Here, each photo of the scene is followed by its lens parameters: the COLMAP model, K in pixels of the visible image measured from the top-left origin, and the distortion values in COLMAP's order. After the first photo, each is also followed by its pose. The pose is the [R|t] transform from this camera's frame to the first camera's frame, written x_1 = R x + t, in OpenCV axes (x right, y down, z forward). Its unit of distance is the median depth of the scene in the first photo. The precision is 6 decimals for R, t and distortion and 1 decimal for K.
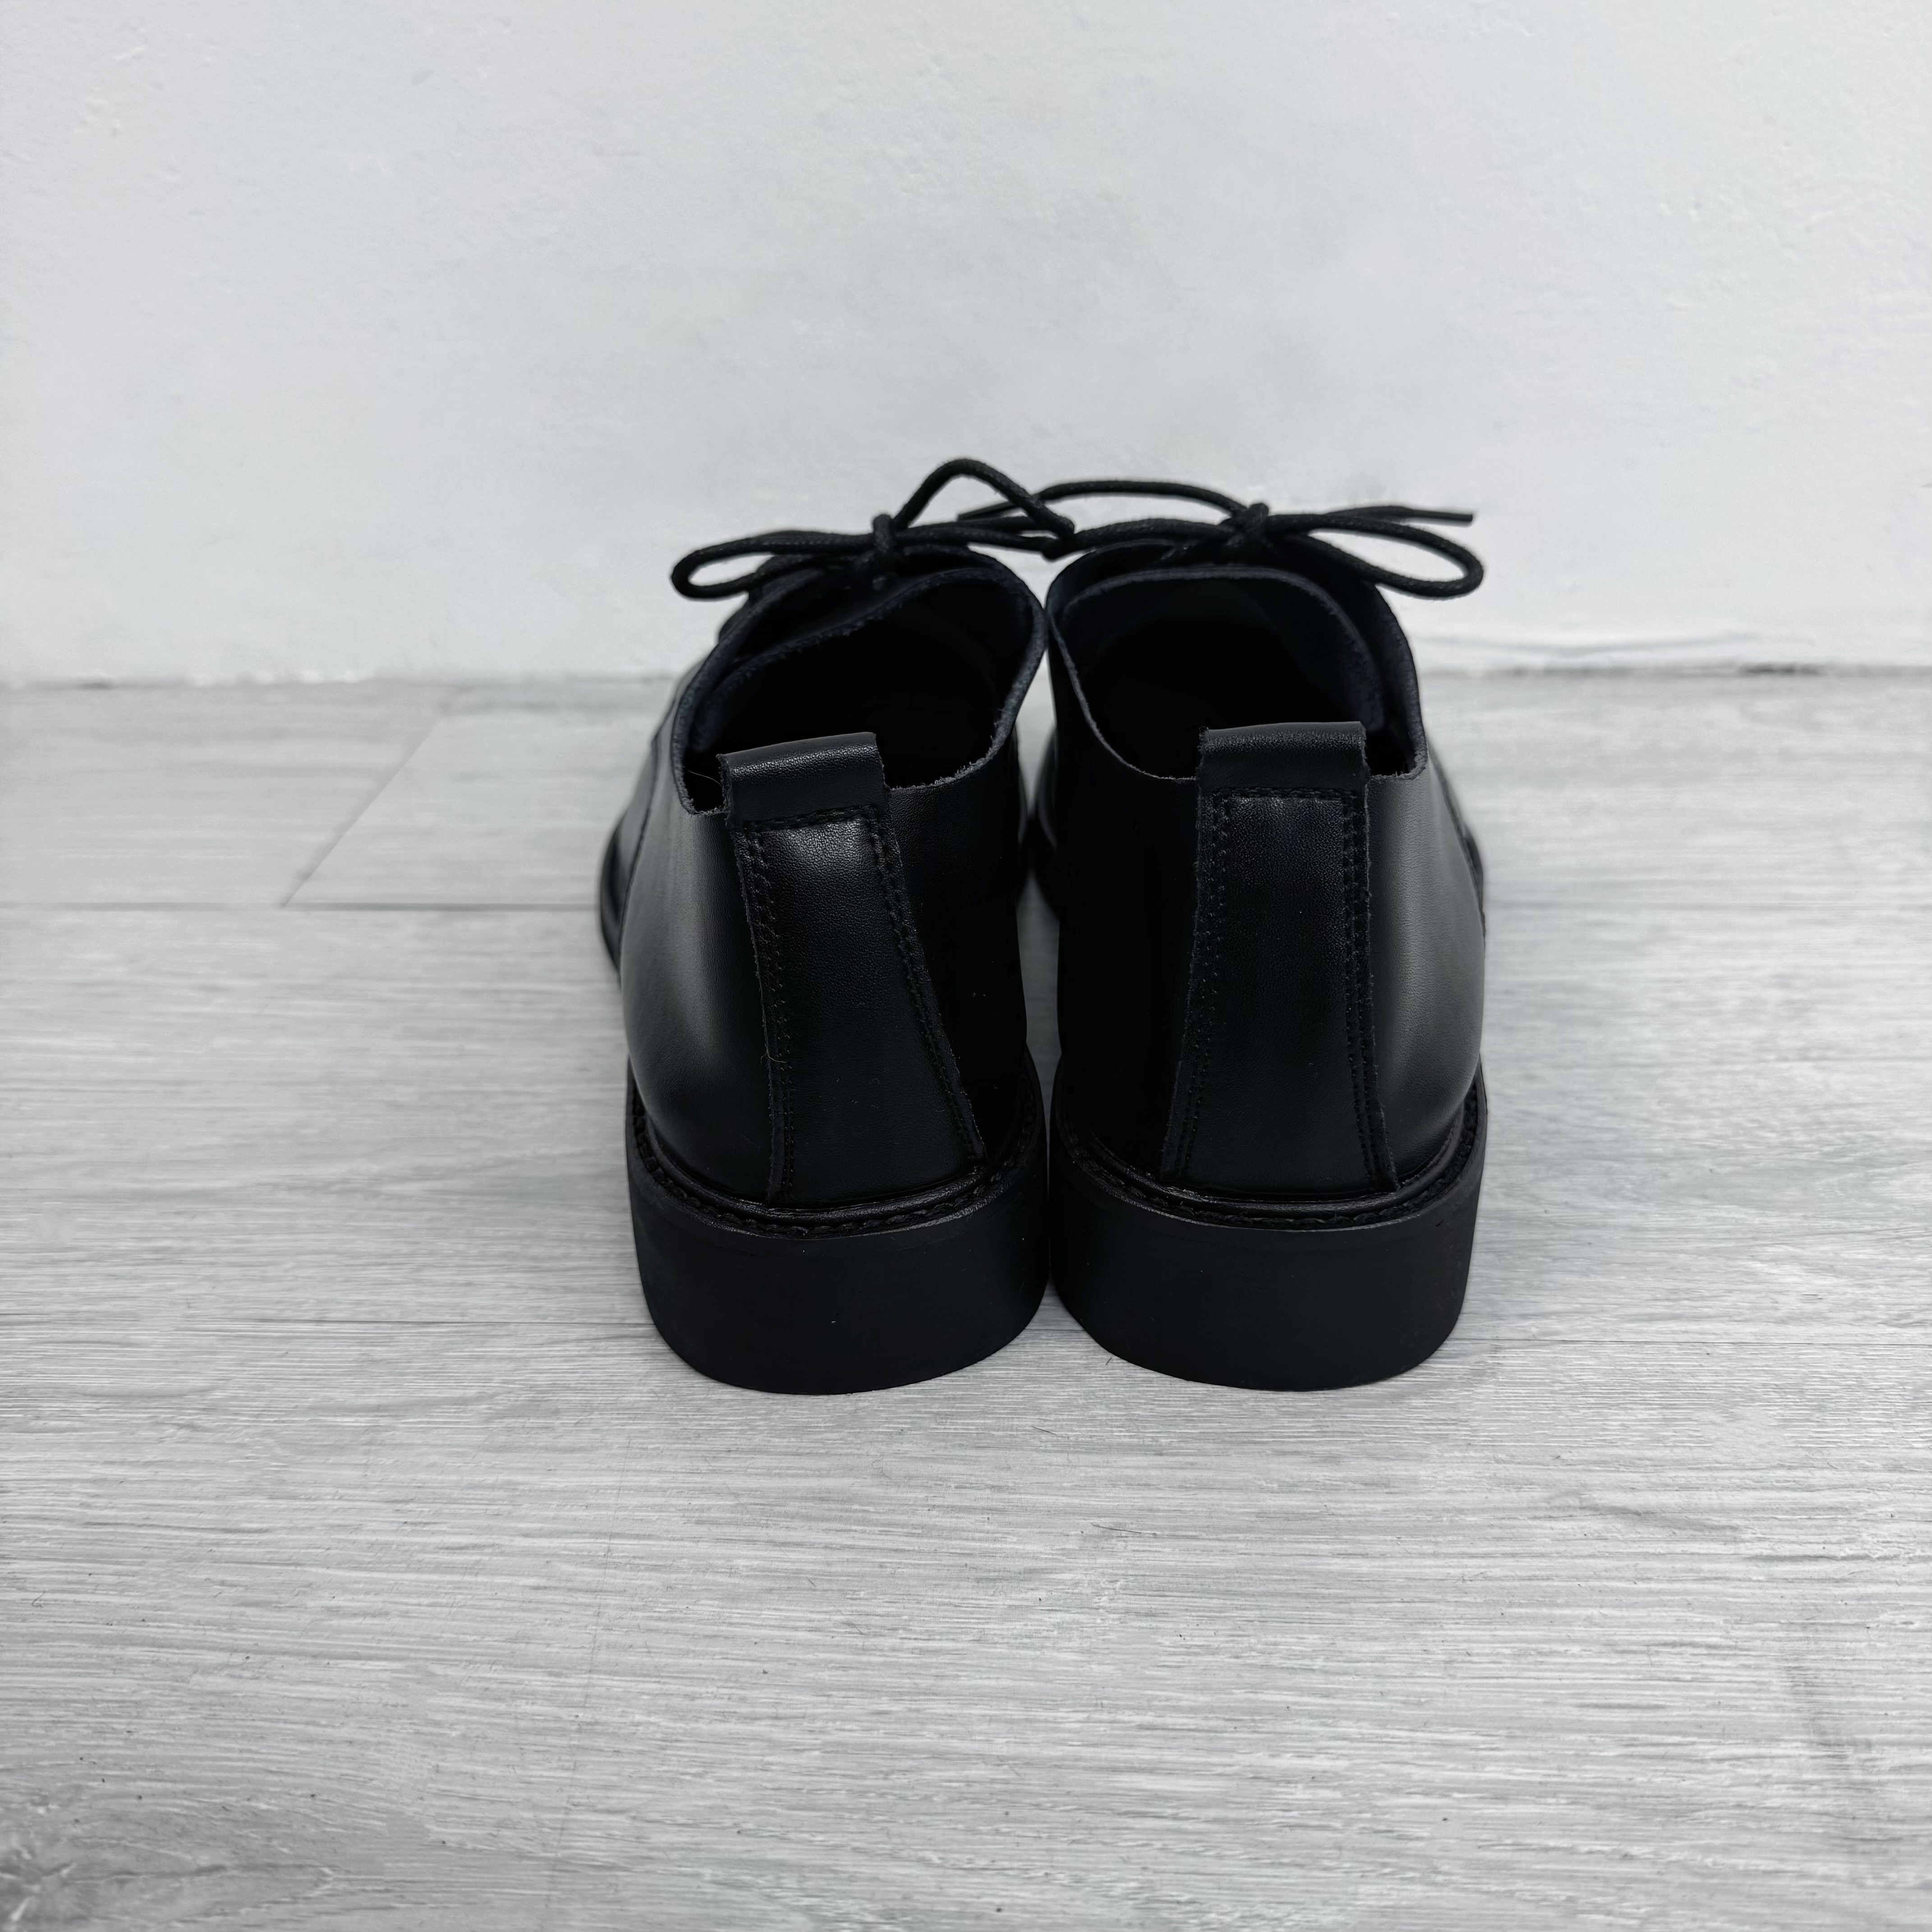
lens RADIAL K [[1790.0, 0, 981.2], [0, 1790.0, 958.8], [0, 0, 1]] dist [0.058277, -0.160964]
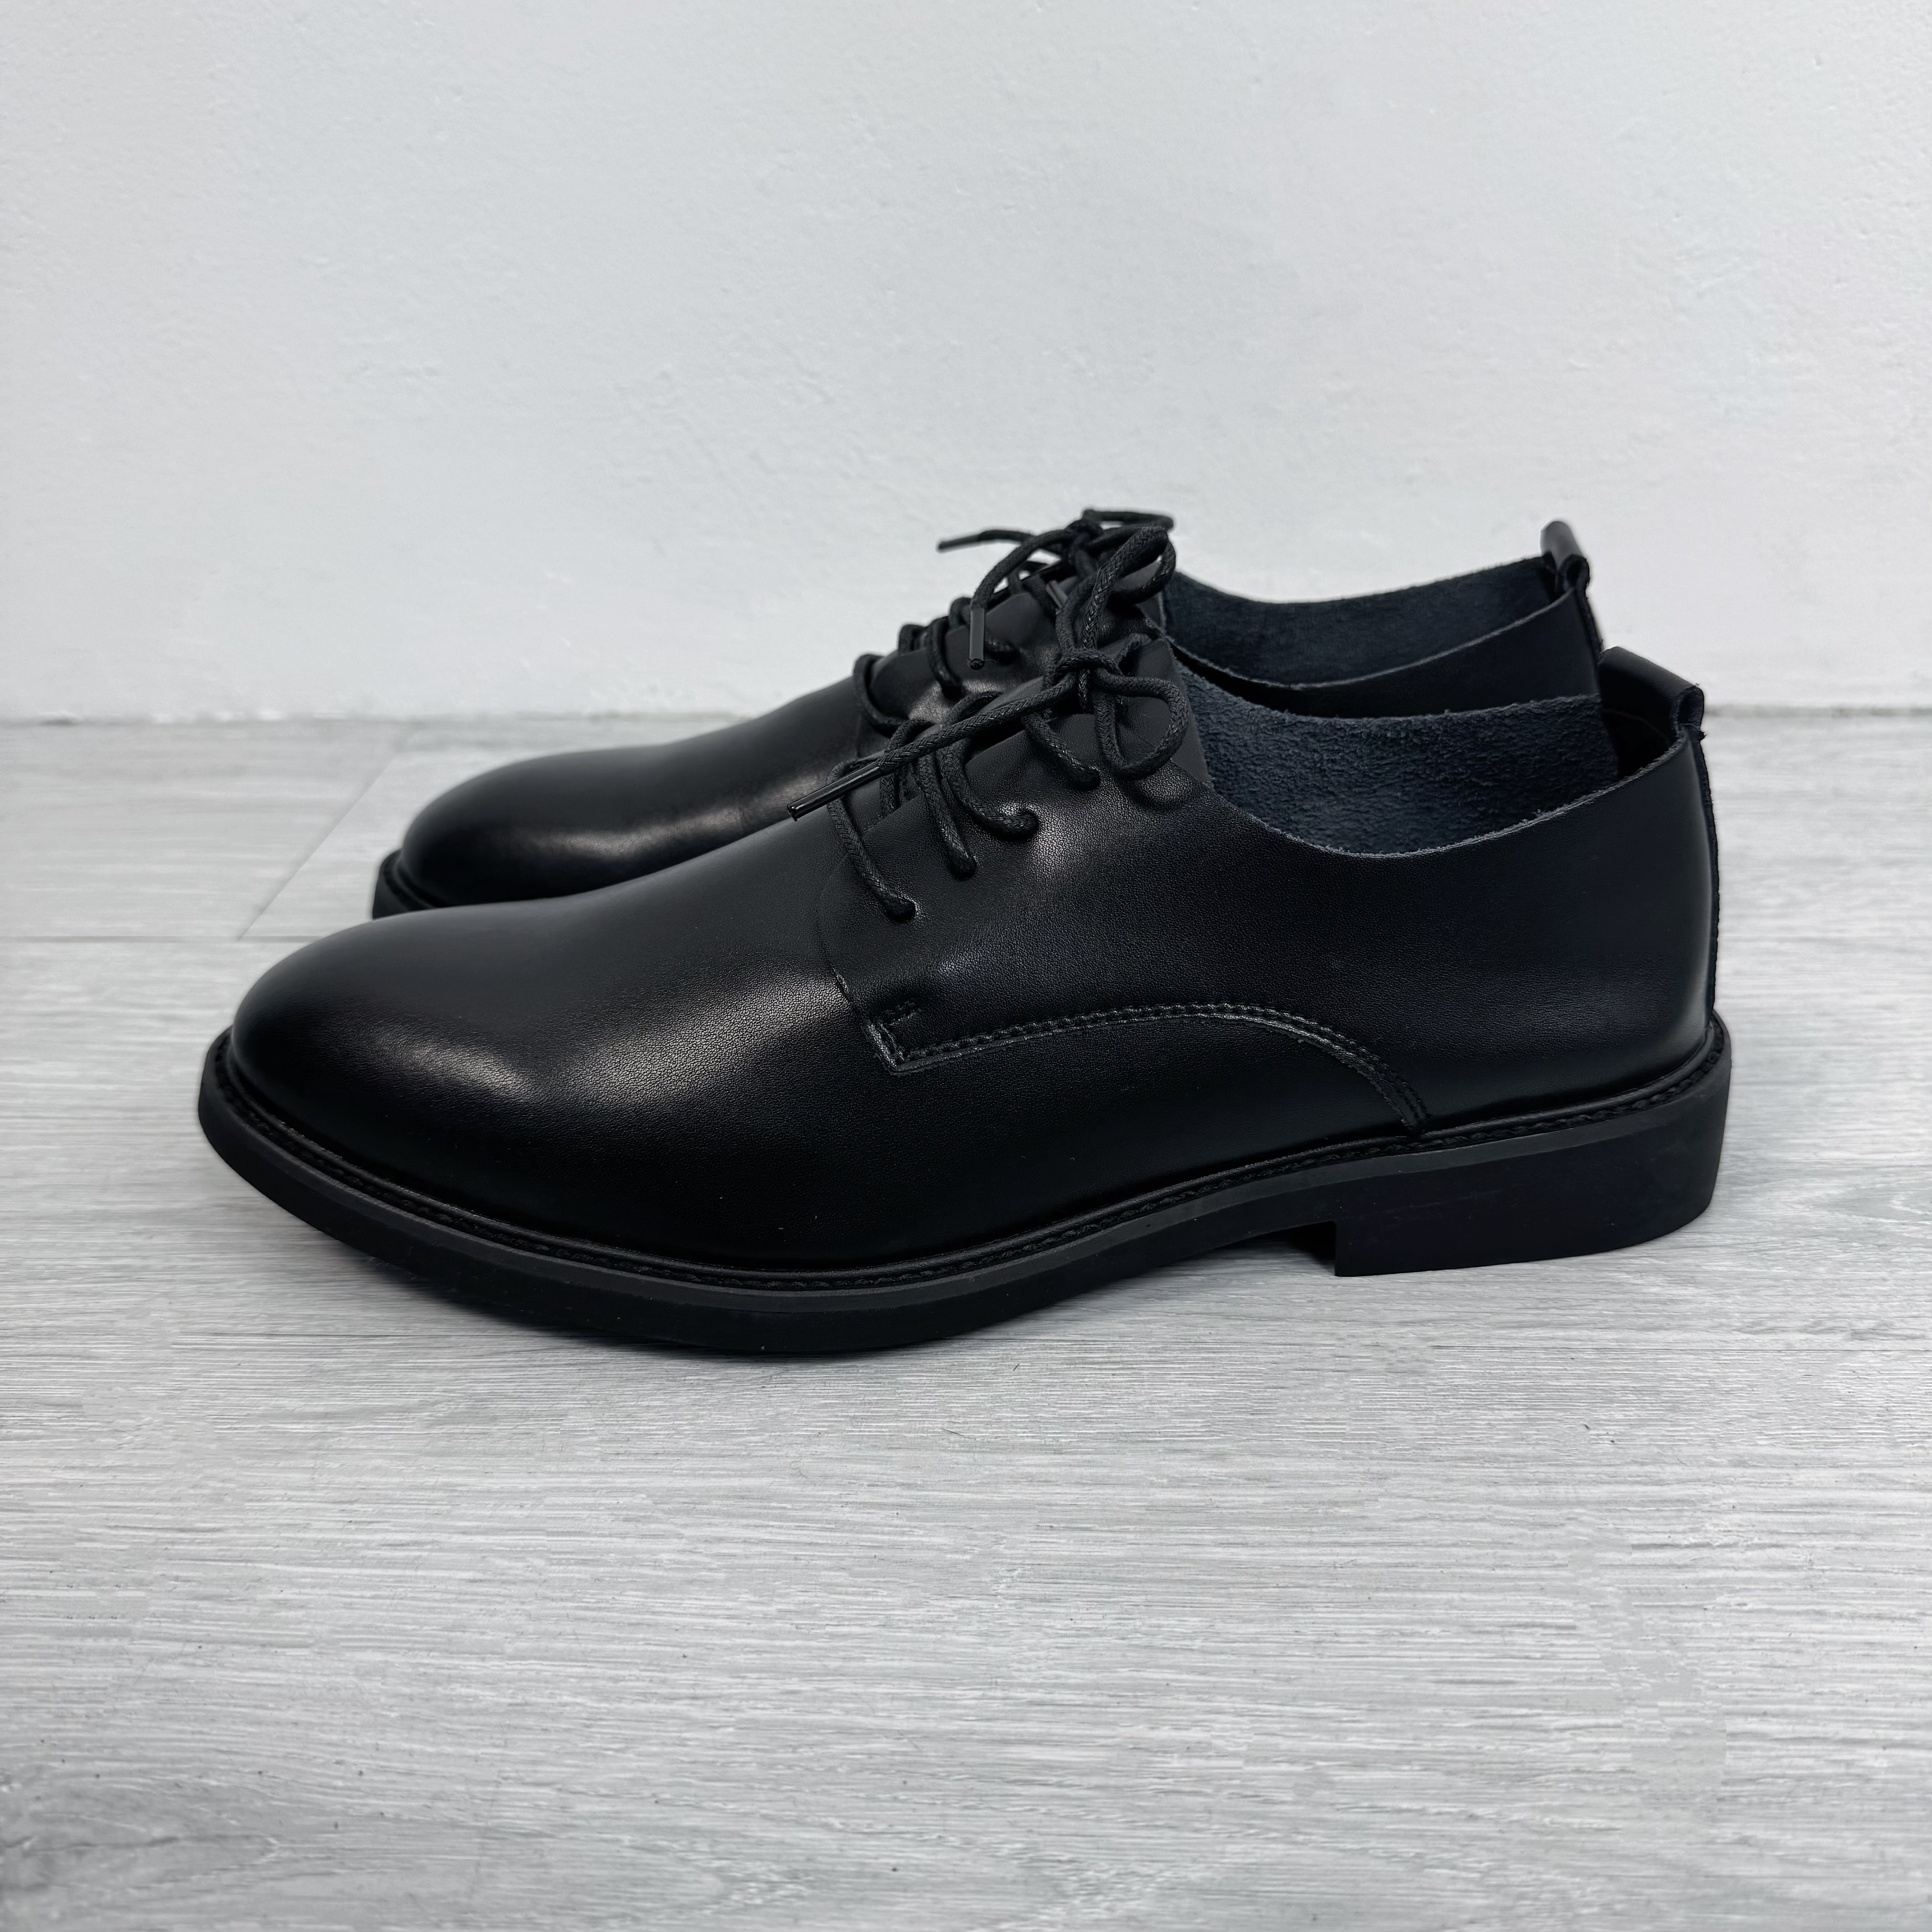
lens RADIAL K [[1790.9, 0, 975.5], [0, 1790.9, 936.5], [0, 0, 1]] dist [0.062816, -0.152142]
pose [[0.999842, -0.000438, 0.017747, 0.032433], [0.000907, 0.999650, -0.026438, -0.004645], [-0.017729, 0.026450, 0.999493, -0.085297]]
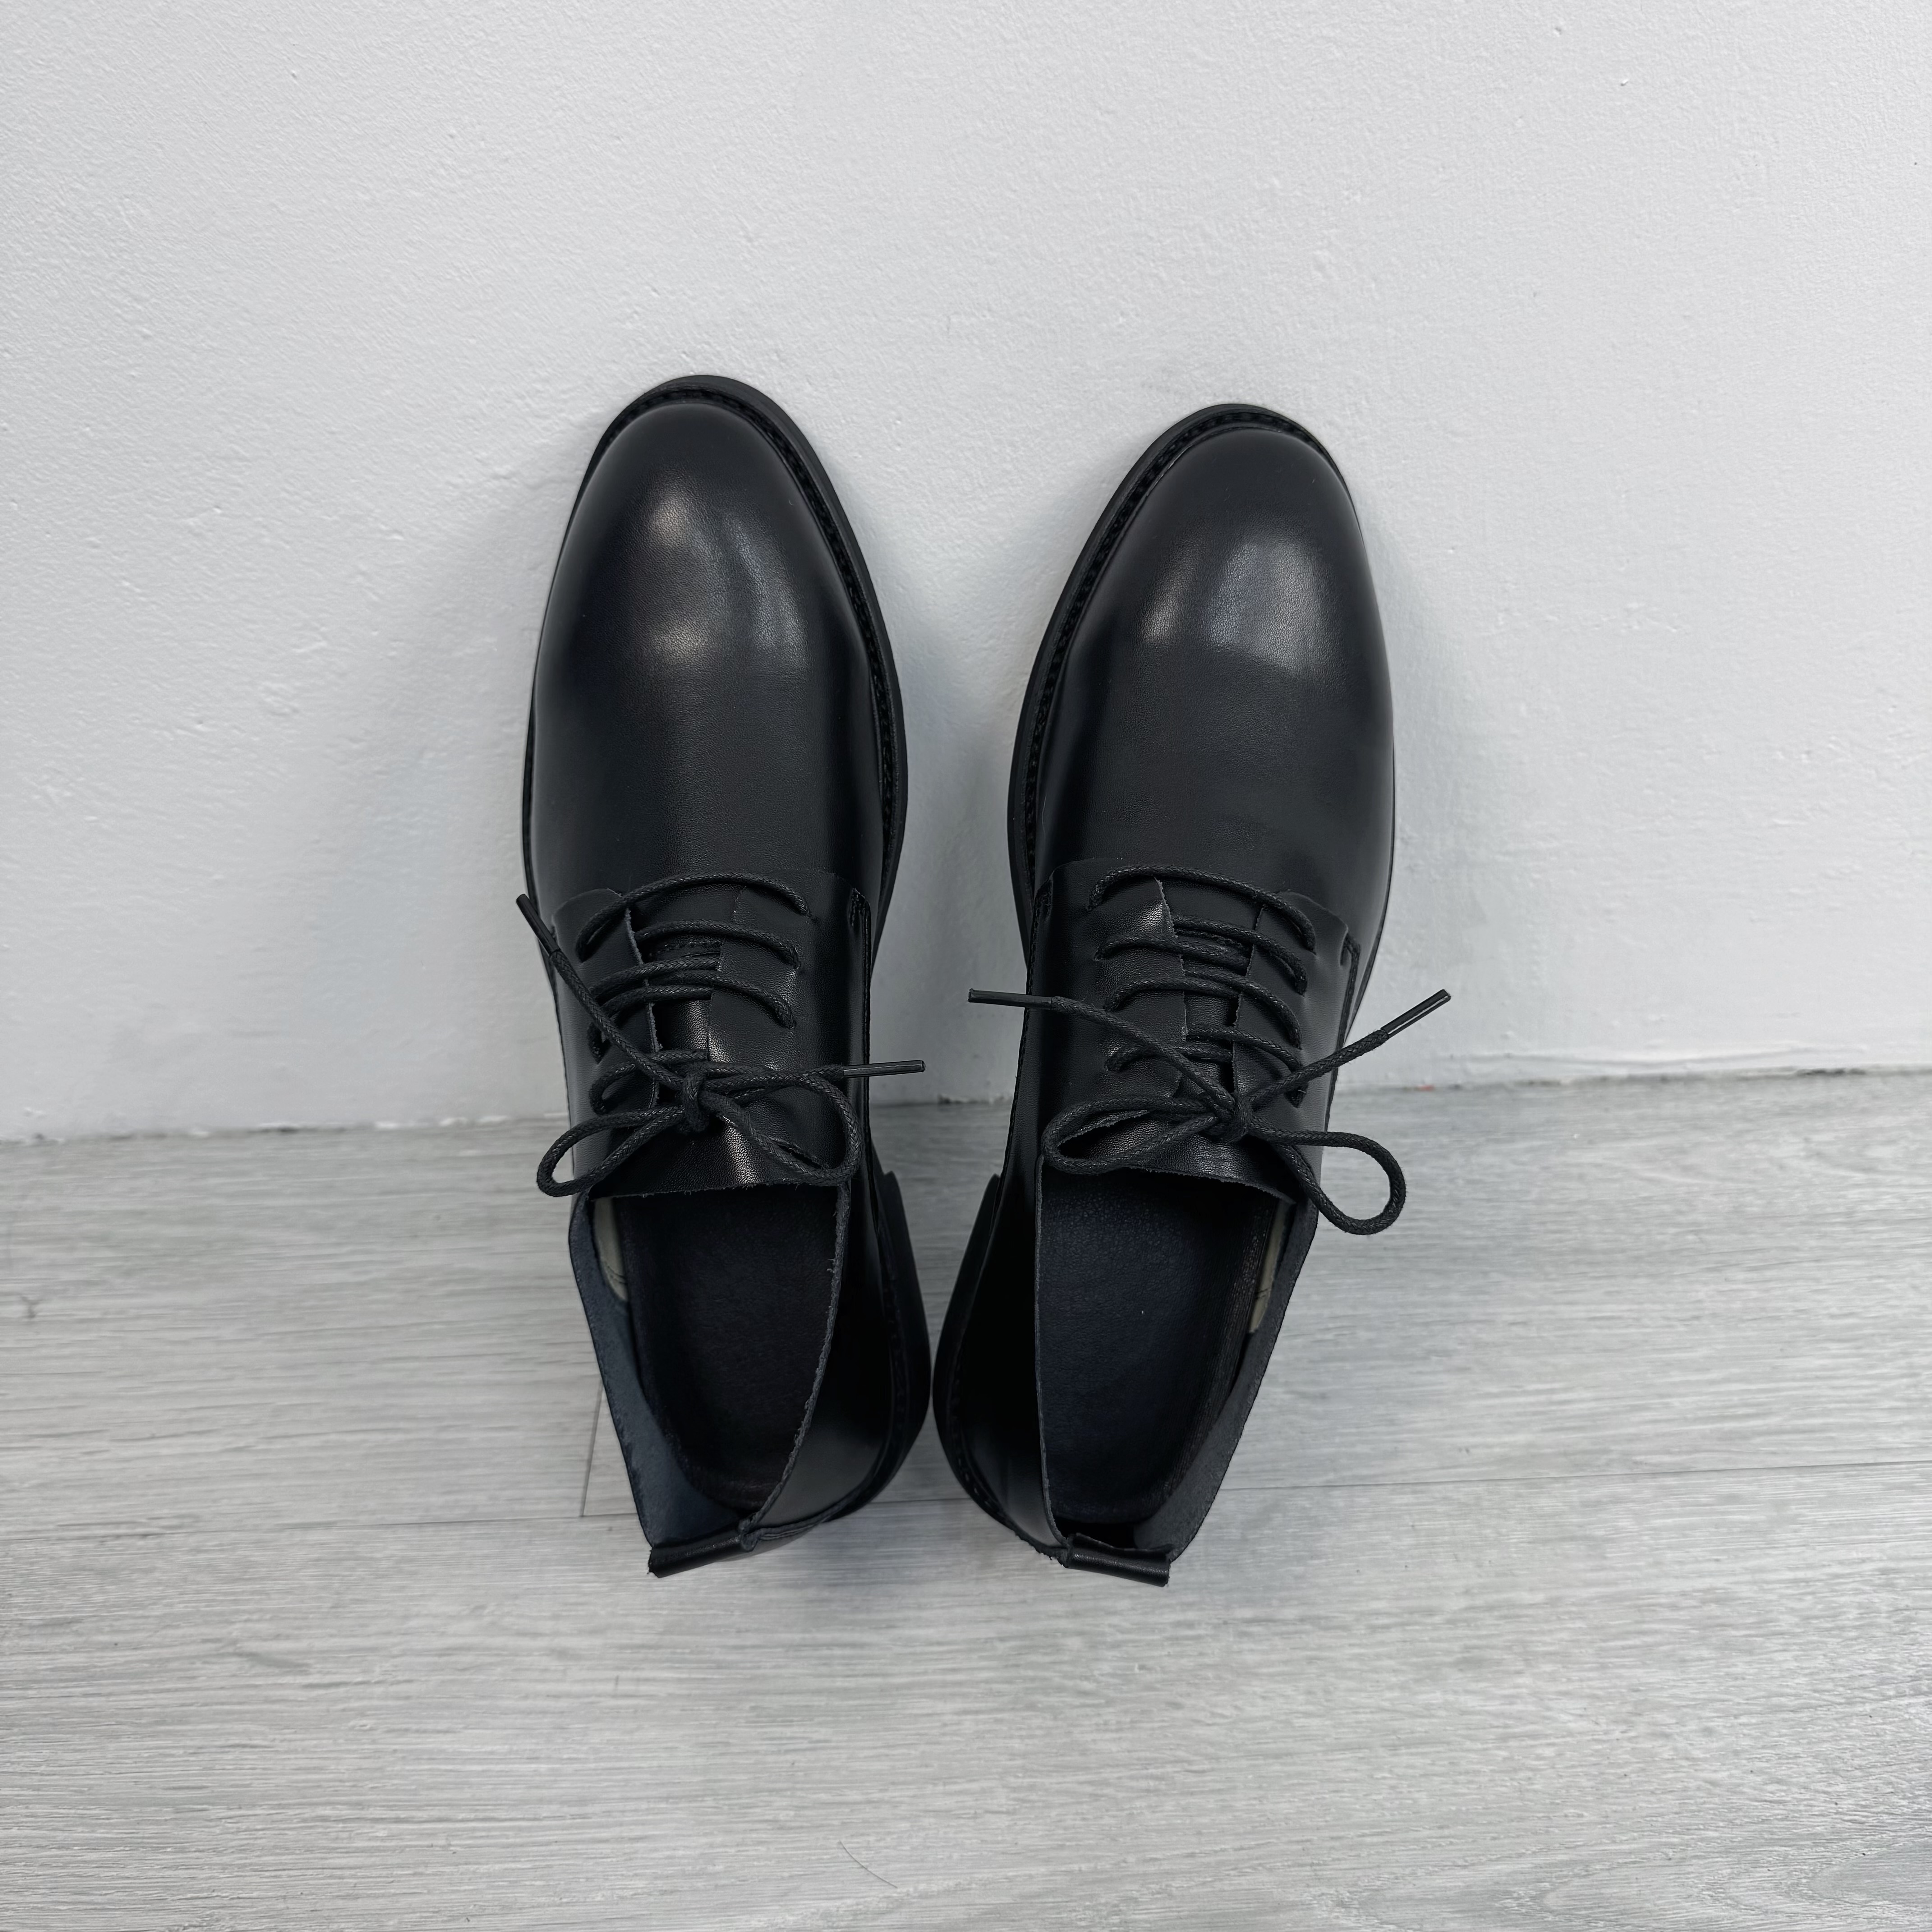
lens RADIAL K [[1793.6, 0, 994.5], [0, 1793.6, 971.8], [0, 0, 1]] dist [-0.012854, -0.005050]
pose [[0.995936, -0.047956, 0.076234, -0.351860], [0.034126, 0.984270, 0.173342, -0.952373], [-0.083347, -0.170036, 0.981907, -0.100451]]
